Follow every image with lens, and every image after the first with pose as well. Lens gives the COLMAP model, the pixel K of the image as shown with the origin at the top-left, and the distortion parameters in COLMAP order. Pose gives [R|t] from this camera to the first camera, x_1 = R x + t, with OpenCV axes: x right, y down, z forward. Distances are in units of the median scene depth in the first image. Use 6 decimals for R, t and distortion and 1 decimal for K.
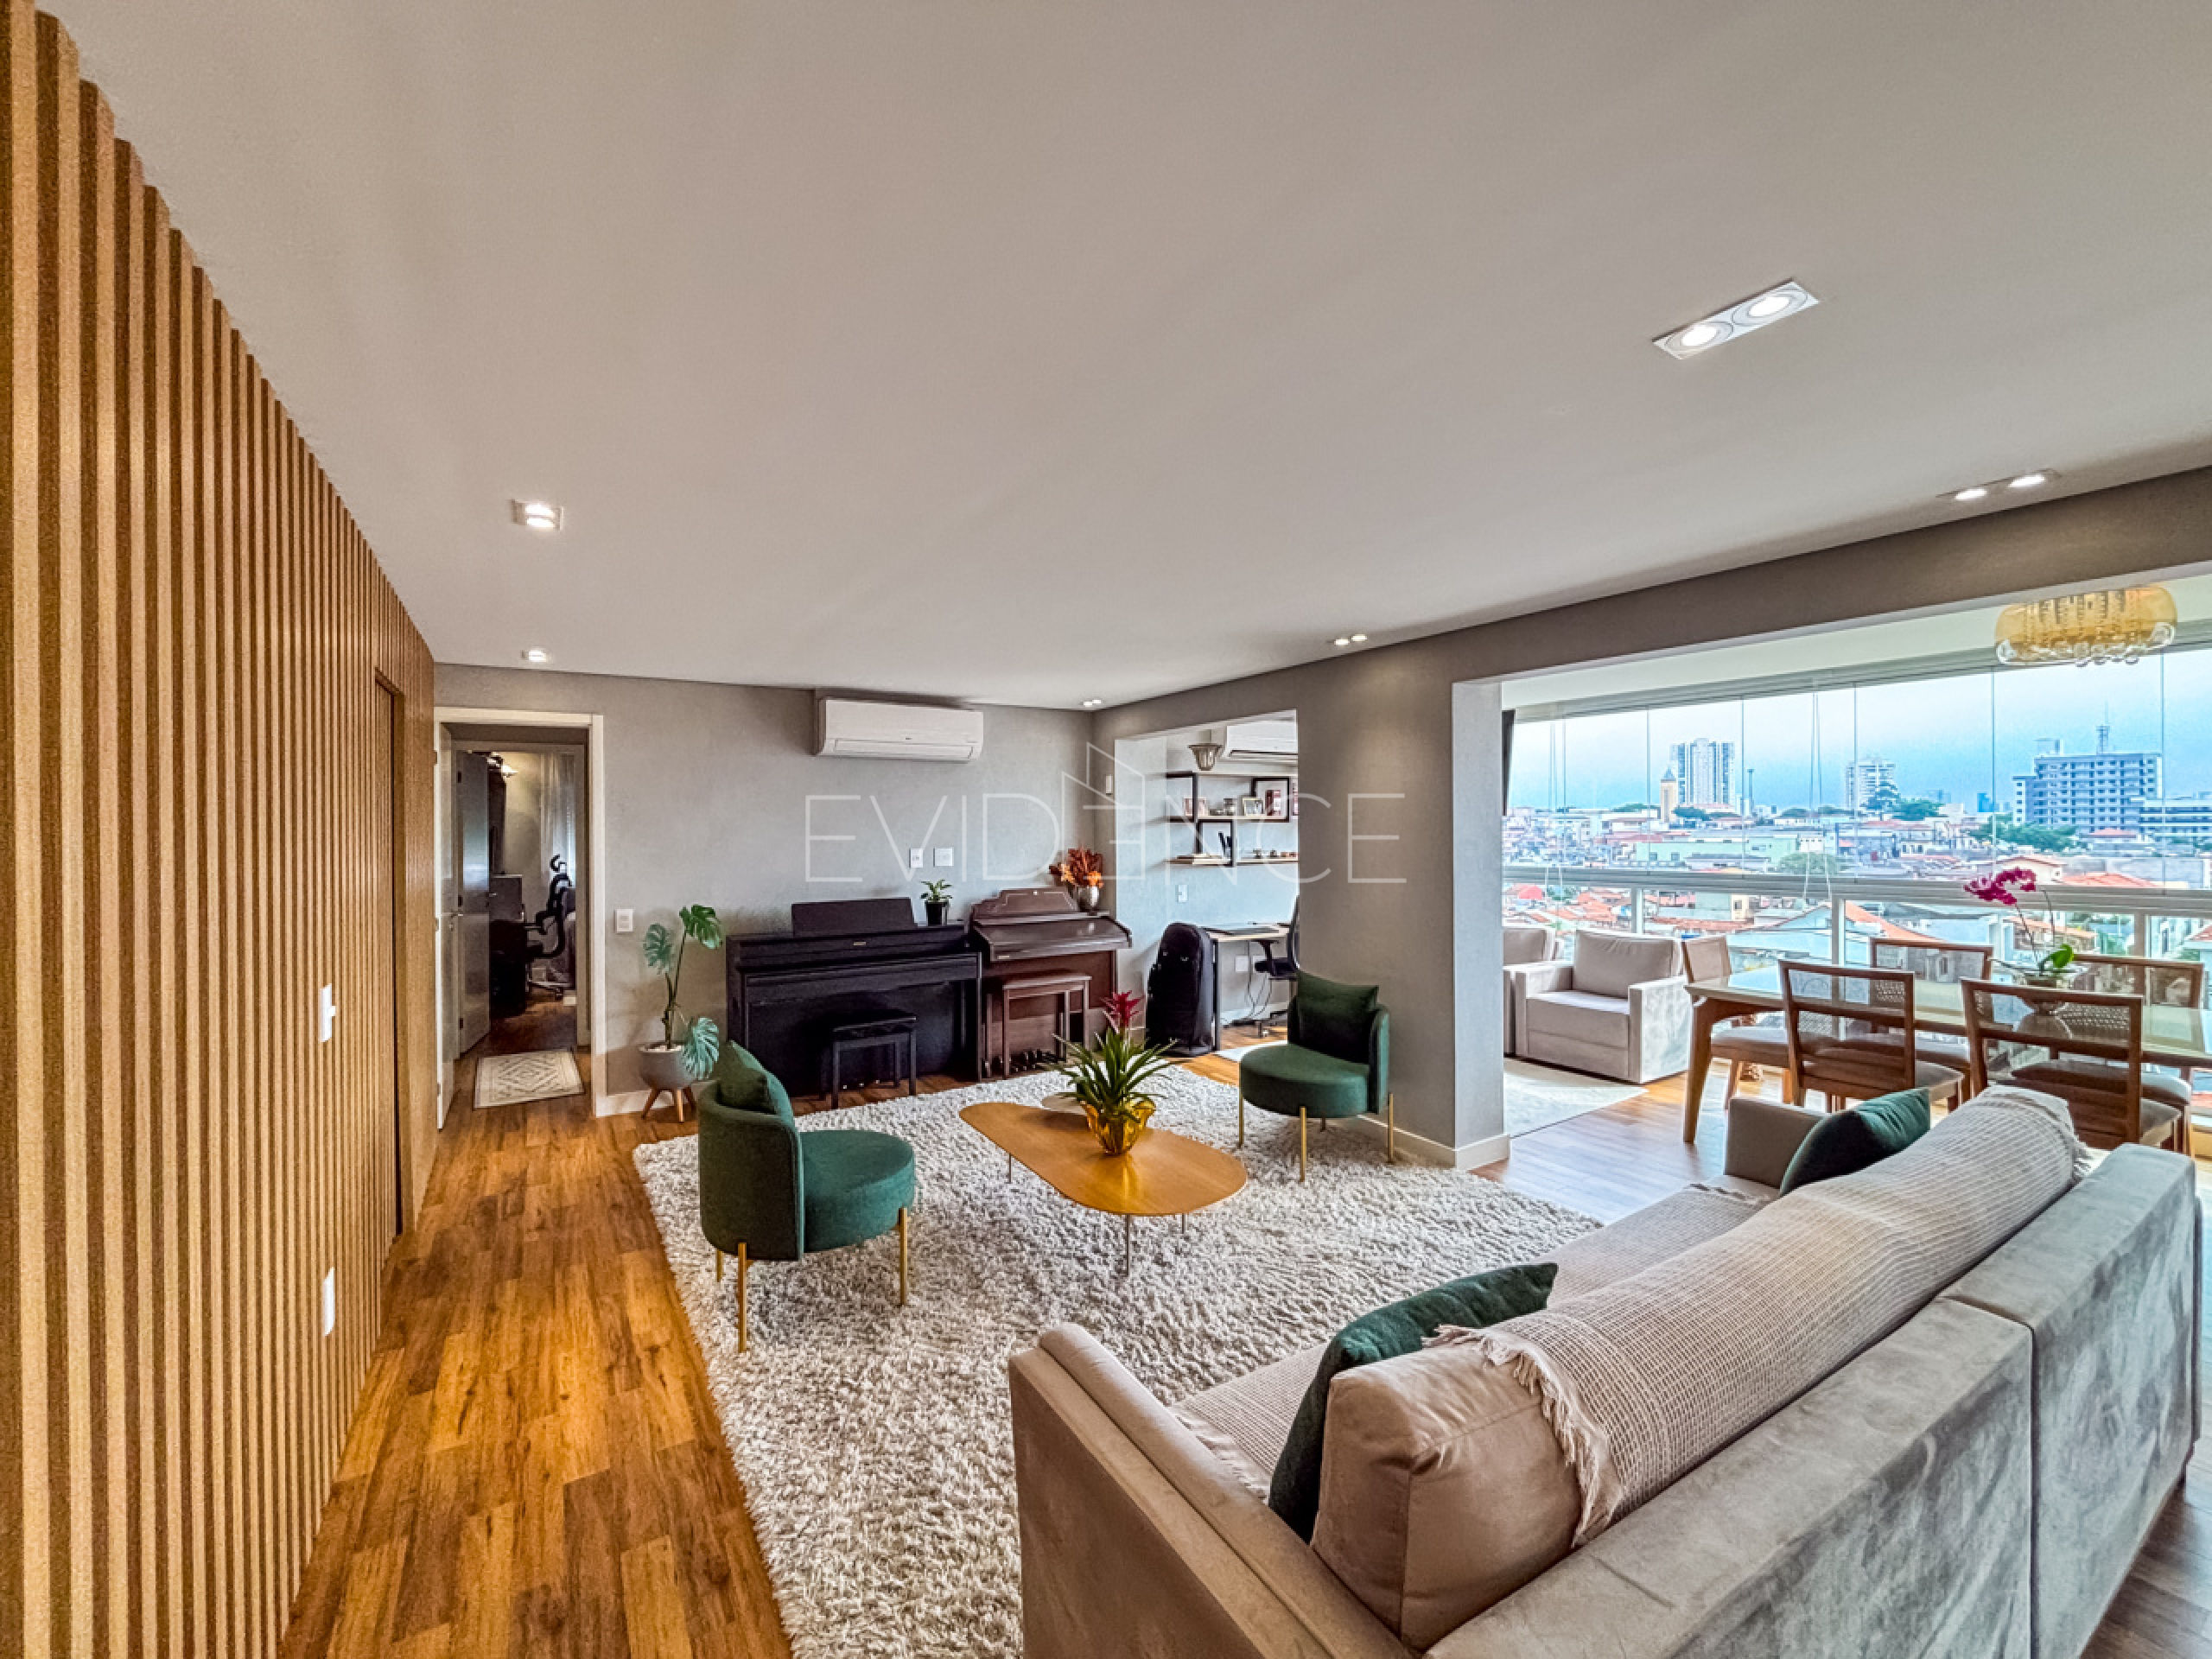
lens RADIAL K [[904.2, 0, 1102.3], [0, 904.2, 823.2], [0, 0, 1]] dist [-0.003340, -0.000156]
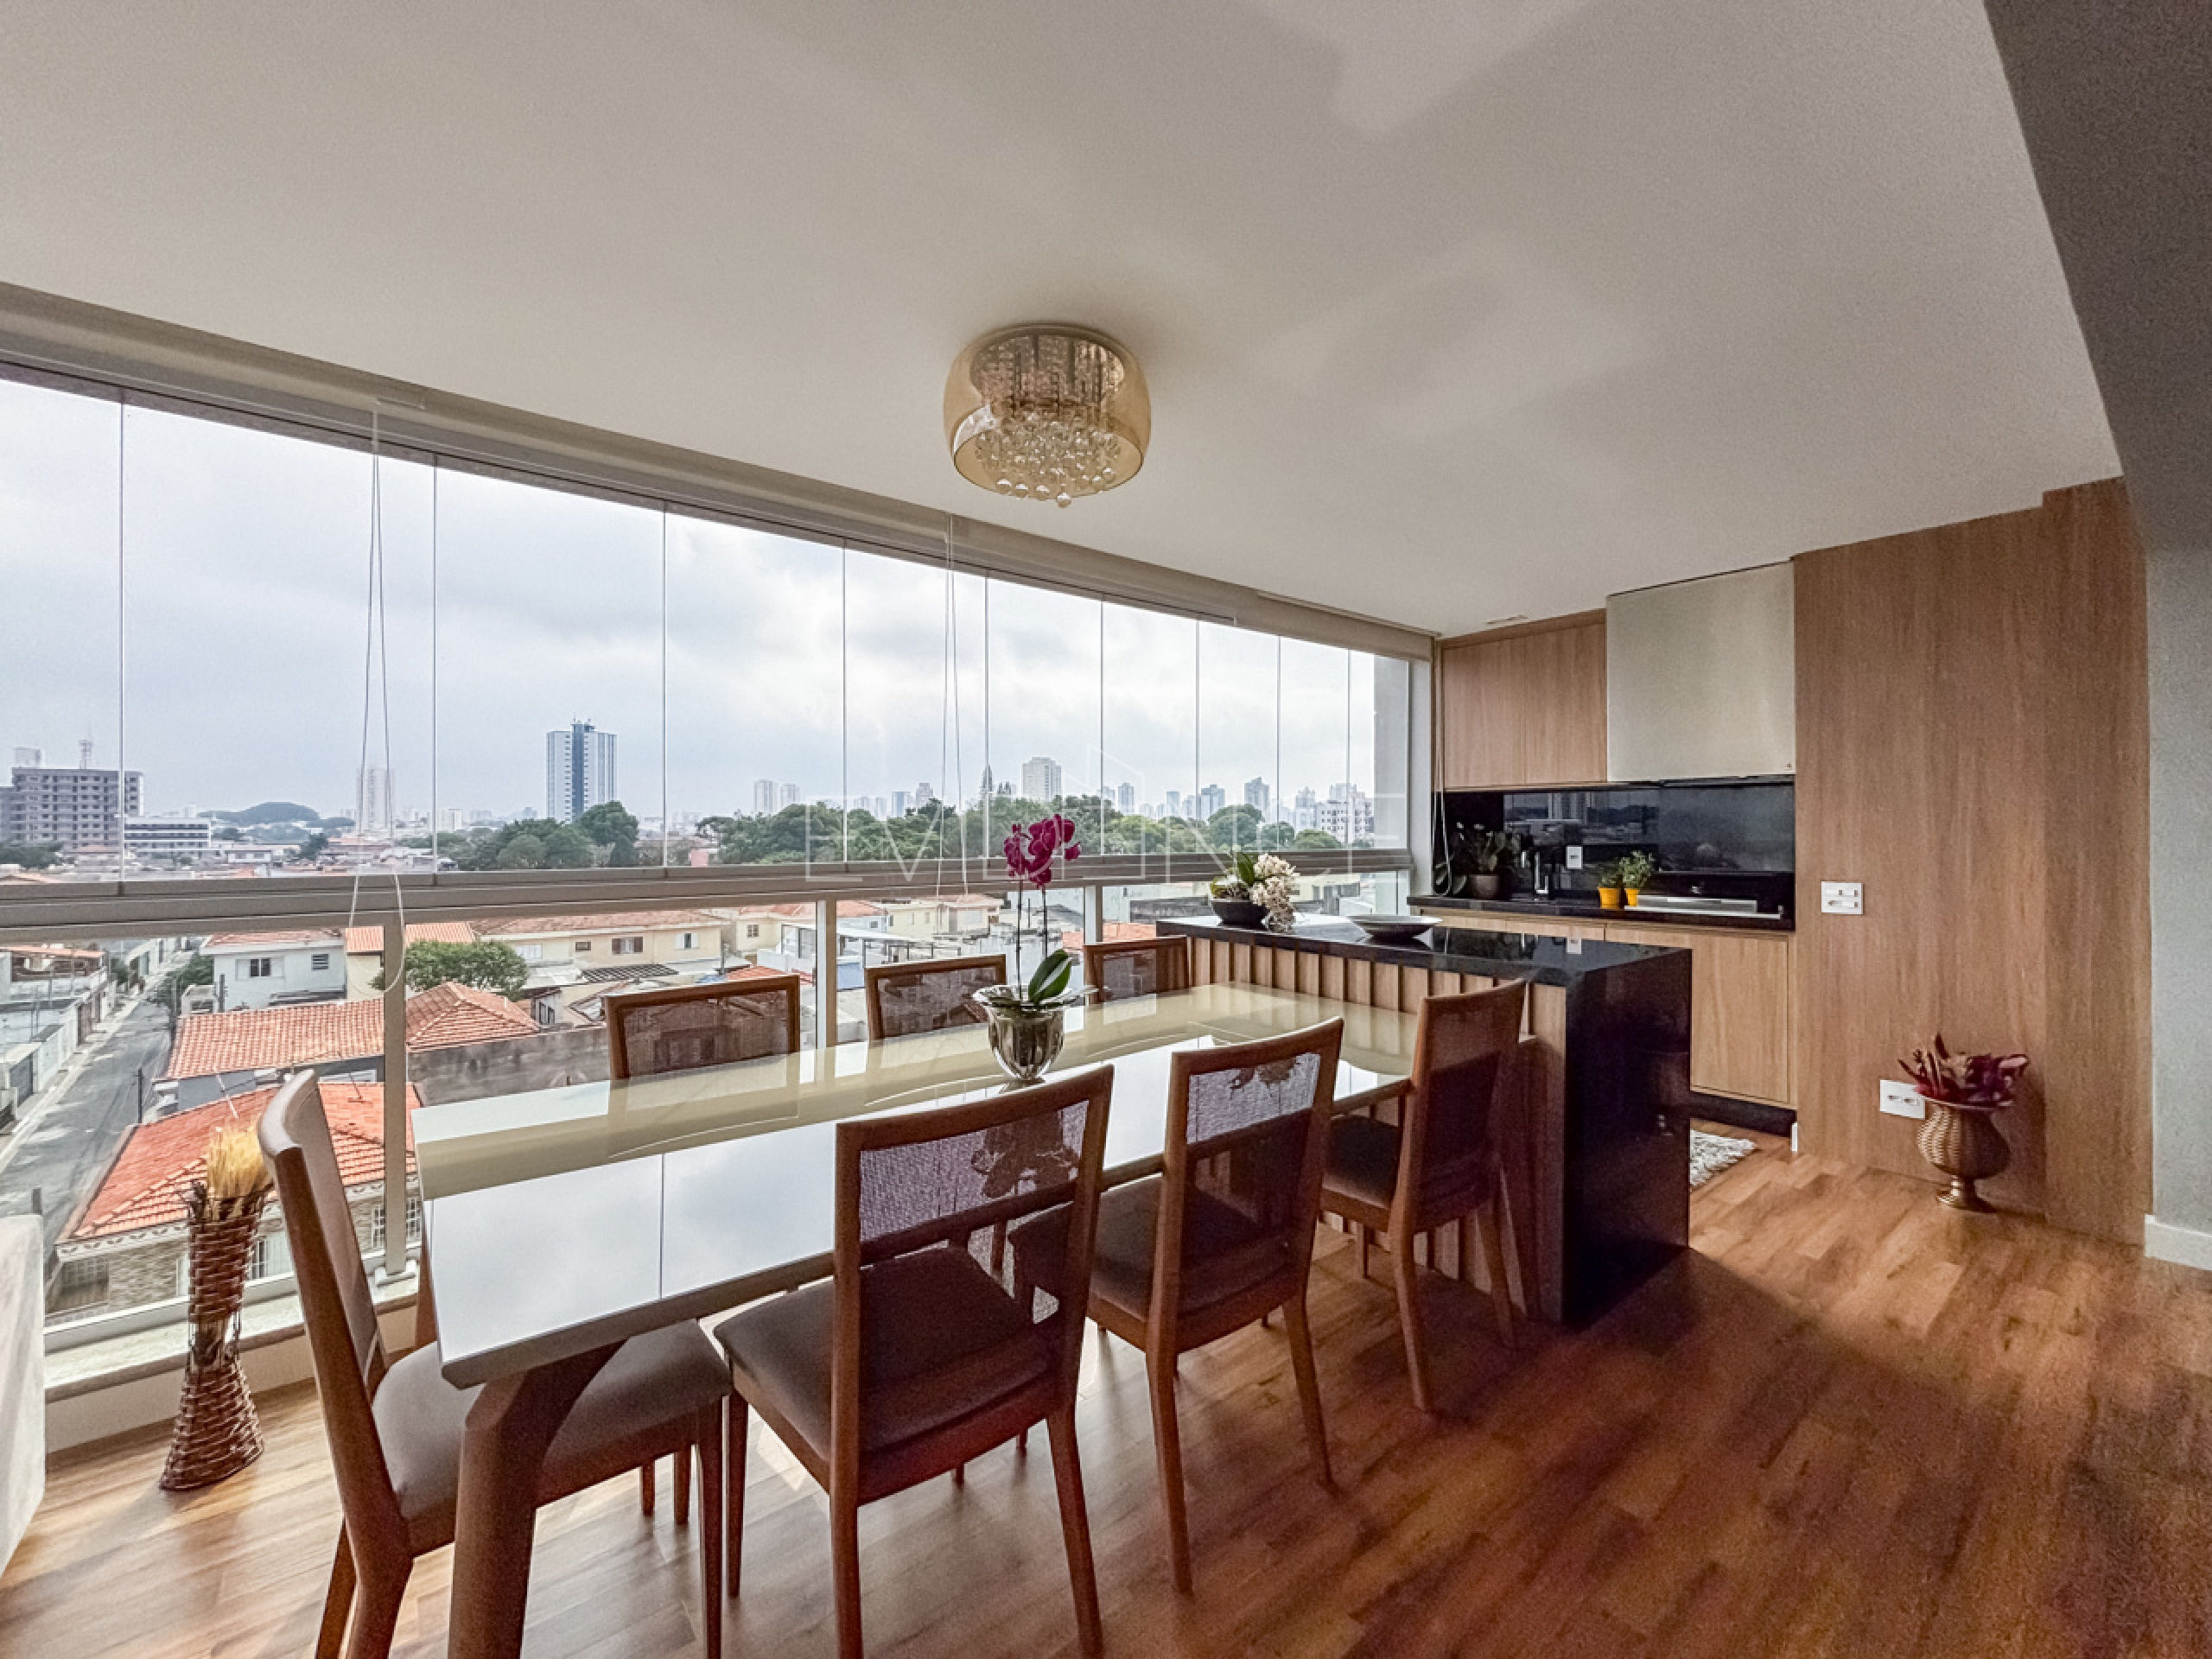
lens RADIAL K [[902.1, 0, 1105.7], [0, 902.1, 824.7], [0, 0, 1]] dist [0.000378, 0.000547]
pose [[-0.115968, 0.015092, 0.993138, 0.361851], [0.001895, 0.999886, -0.014973, 0.045817], [-0.993251, 0.000146, -0.115983, 0.758278]]
